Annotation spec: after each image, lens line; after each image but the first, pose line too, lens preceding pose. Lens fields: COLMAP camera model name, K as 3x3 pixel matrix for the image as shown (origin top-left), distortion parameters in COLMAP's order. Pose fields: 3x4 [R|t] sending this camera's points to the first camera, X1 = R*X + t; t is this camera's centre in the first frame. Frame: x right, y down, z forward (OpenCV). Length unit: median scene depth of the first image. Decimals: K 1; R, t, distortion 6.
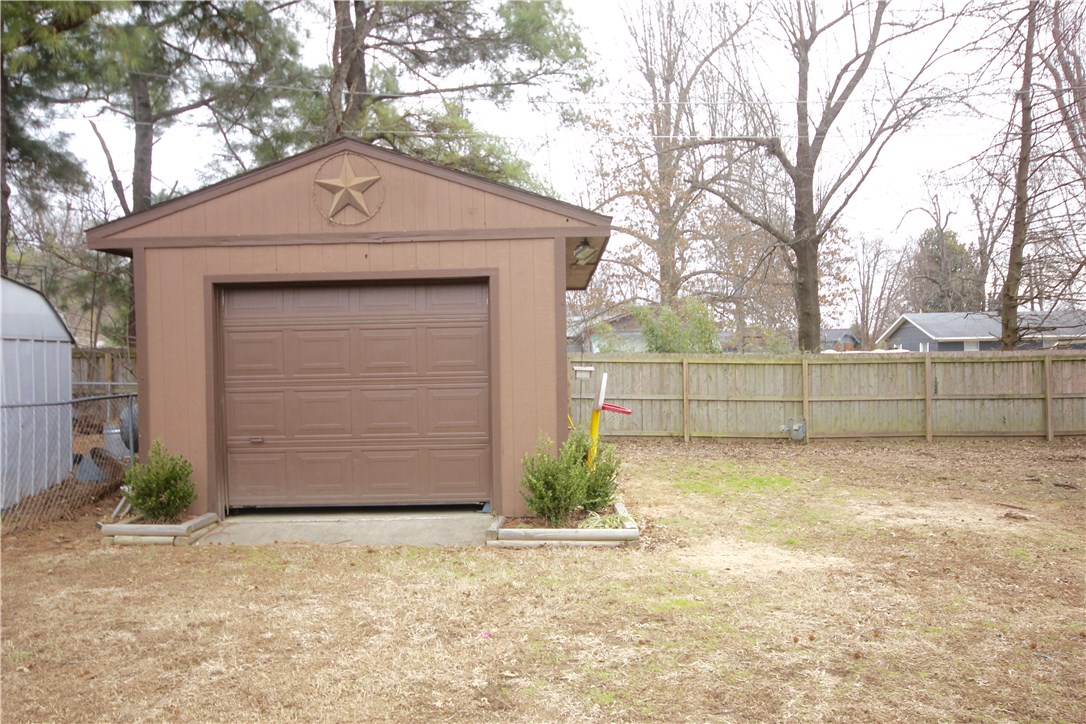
lens RADIAL K [[991.0, 0, 542.6], [0, 991.0, 358.1], [0, 0, 1]] dist [0.082630, 0.009234]
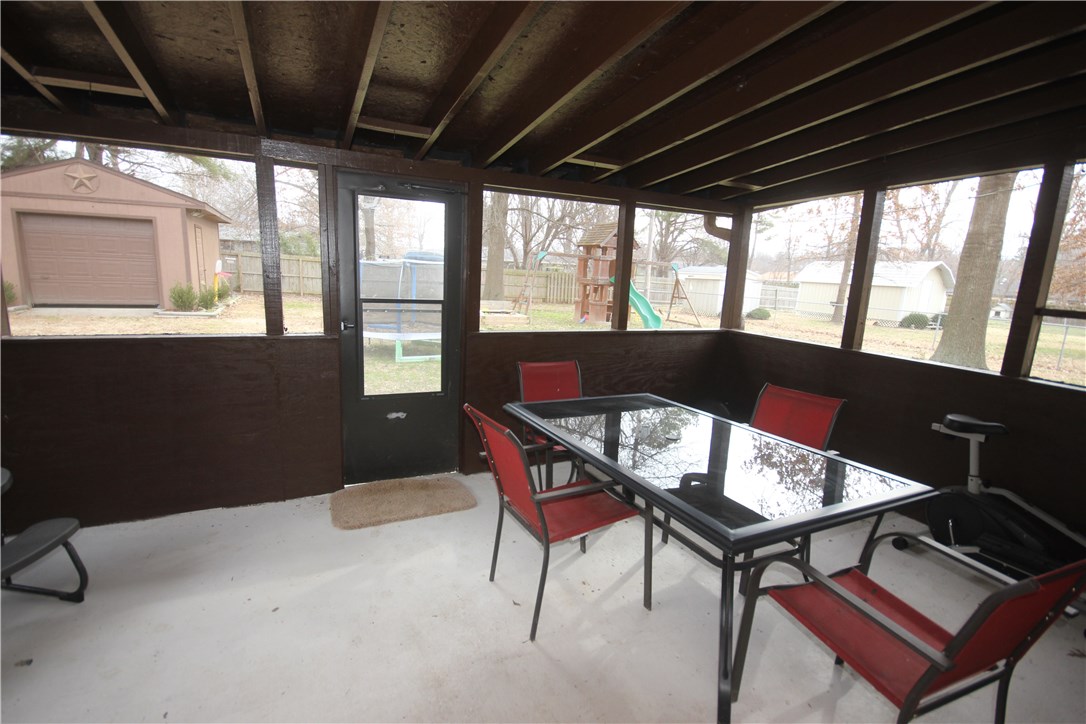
lens RADIAL K [[505.4, 0, 539.6], [0, 505.4, 366.2], [0, 0, 1]] dist [0.000513, -0.005261]
pose [[0.885191, -0.021764, 0.464719, 0.087604], [-0.071374, 0.980726, 0.181883, -0.006164], [-0.459721, -0.194170, 0.866576, -0.280790]]
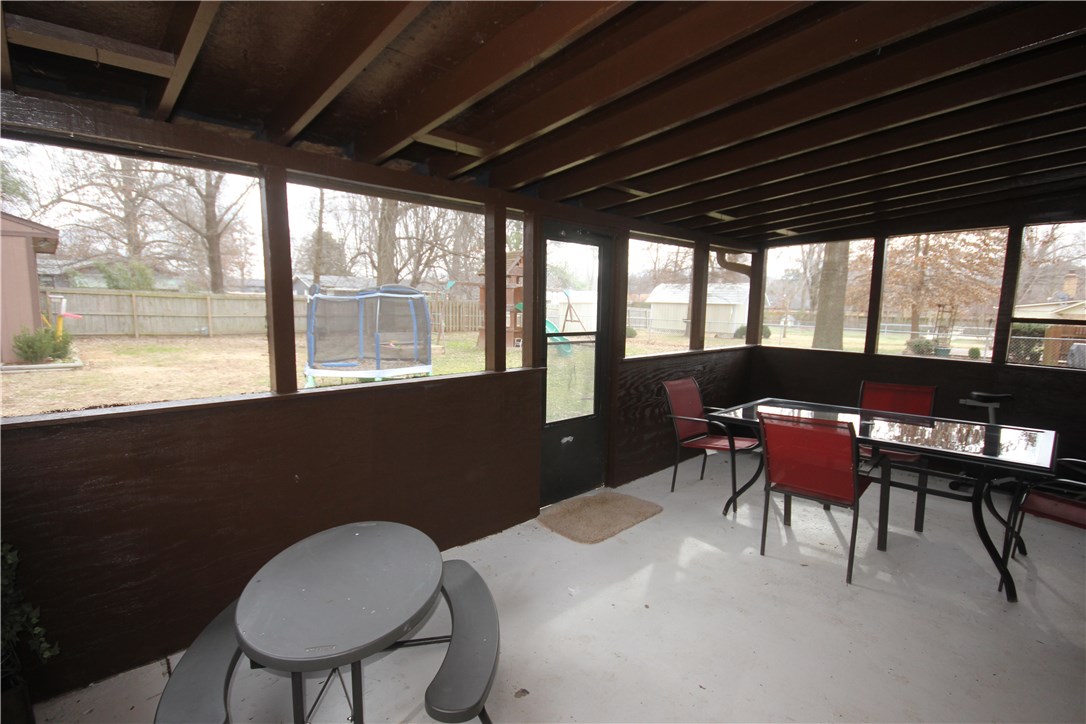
lens RADIAL K [[505.4, 0, 547.6], [0, 505.4, 369.4], [0, 0, 1]] dist [0.000513, -0.005261]
pose [[0.700715, -0.058473, 0.711042, 0.005561], [-0.040182, 0.991819, 0.121161, -0.003498], [-0.712309, -0.113470, 0.692633, -0.241944]]
